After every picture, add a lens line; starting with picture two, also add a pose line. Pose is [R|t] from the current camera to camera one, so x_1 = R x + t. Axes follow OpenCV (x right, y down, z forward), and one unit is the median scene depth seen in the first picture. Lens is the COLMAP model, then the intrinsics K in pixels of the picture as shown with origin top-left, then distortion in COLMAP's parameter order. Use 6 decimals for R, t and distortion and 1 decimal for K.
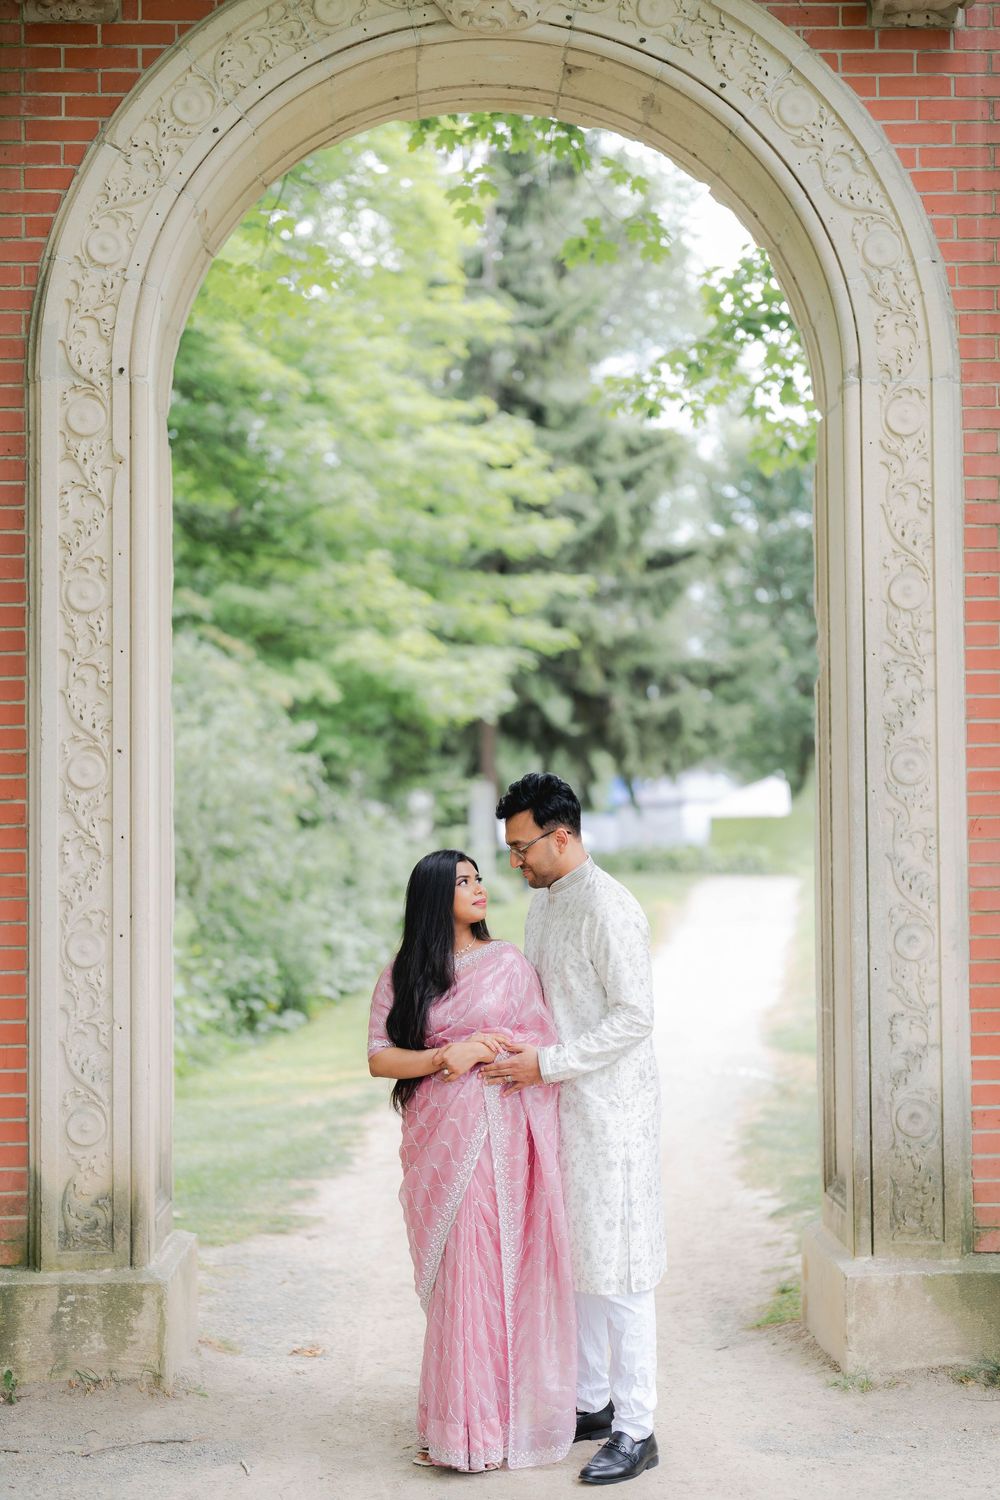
lens RADIAL K [[2248.3, 0, 500.0], [0, 2248.3, 750.0], [0, 0, 1]] dist [-0.023648, 0.024781]
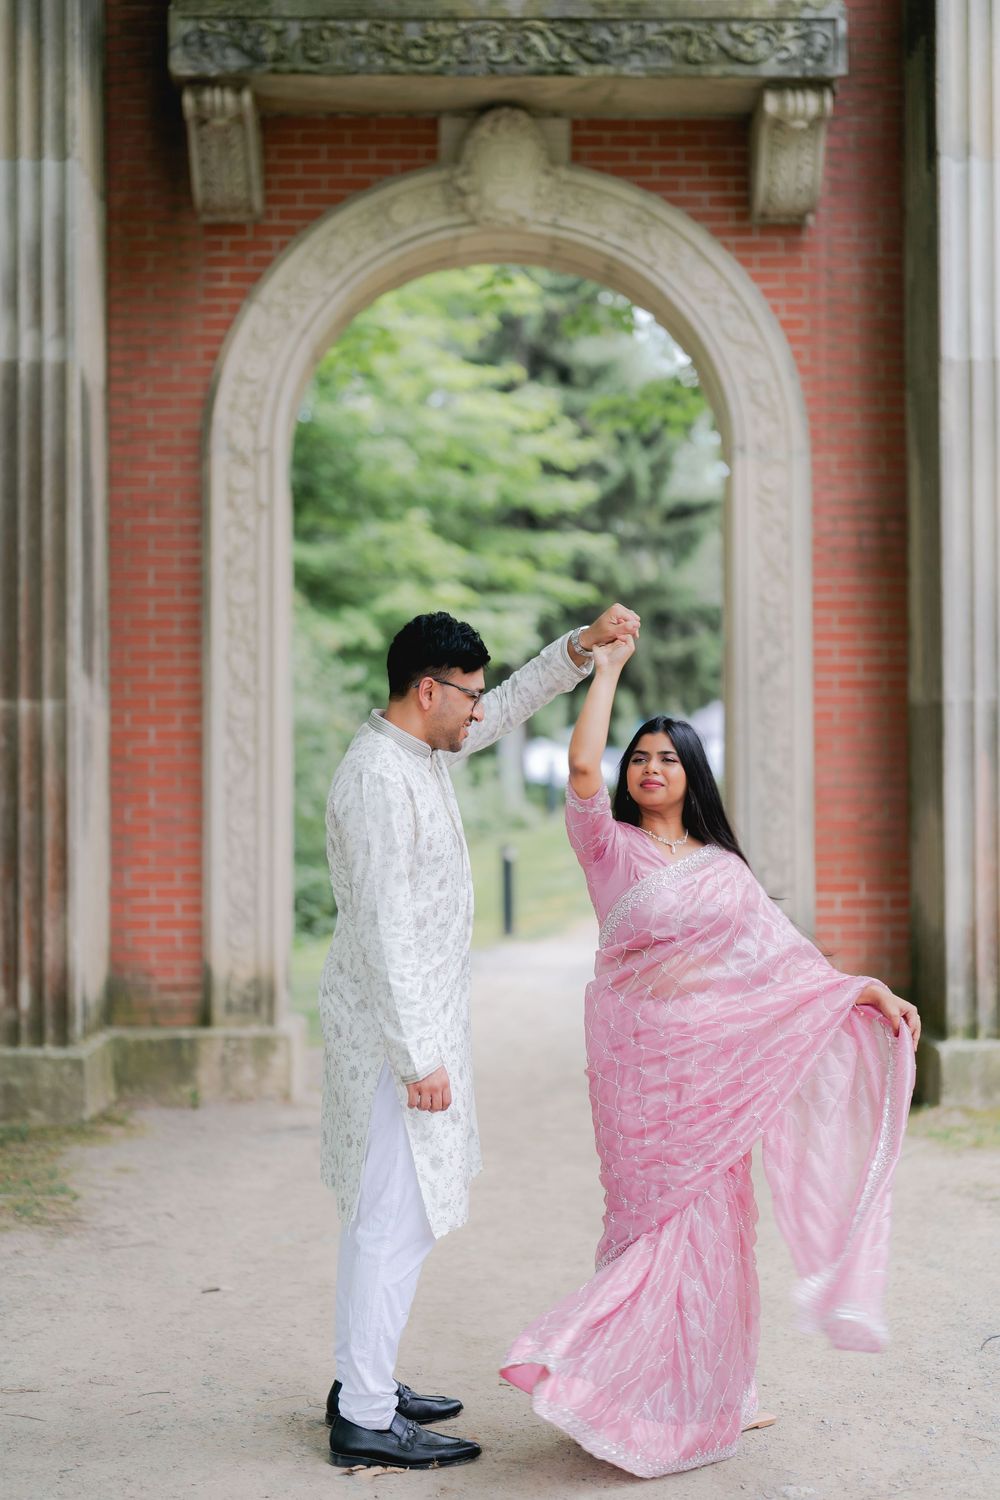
lens RADIAL K [[2146.3, 0, 500.0], [0, 2146.3, 750.0], [0, 0, 1]] dist [-0.212399, -0.016010]
pose [[0.999899, 0.003392, -0.013837, 0.014626], [-0.002997, 0.999592, 0.028398, -0.003794], [0.013928, -0.028353, 0.999501, -0.454402]]
